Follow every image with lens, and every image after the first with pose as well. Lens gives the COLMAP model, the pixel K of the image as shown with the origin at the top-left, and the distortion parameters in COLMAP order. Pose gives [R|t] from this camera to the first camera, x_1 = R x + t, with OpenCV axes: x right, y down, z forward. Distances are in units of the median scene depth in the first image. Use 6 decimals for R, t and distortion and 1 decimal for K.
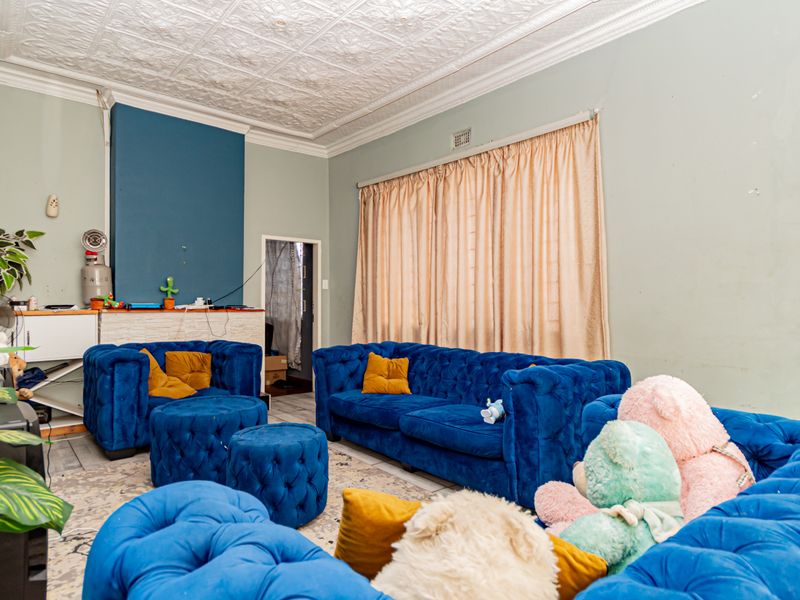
lens RADIAL K [[489.8, 0, 399.3], [0, 489.8, 300.8], [0, 0, 1]] dist [-0.005344, -0.001368]
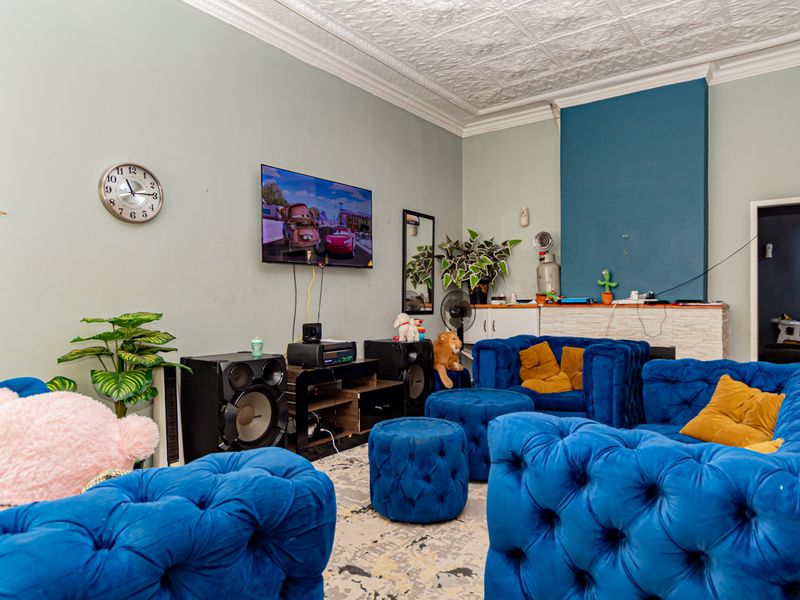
lens RADIAL K [[518.2, 0, 399.4], [0, 518.2, 300.9], [0, 0, 1]] dist [0.008377, 0.001902]
pose [[0.216580, 0.002052, -0.976263, 0.437204], [0.012840, 0.999905, 0.004951, 0.001033], [0.976180, -0.013608, 0.216533, 0.401282]]
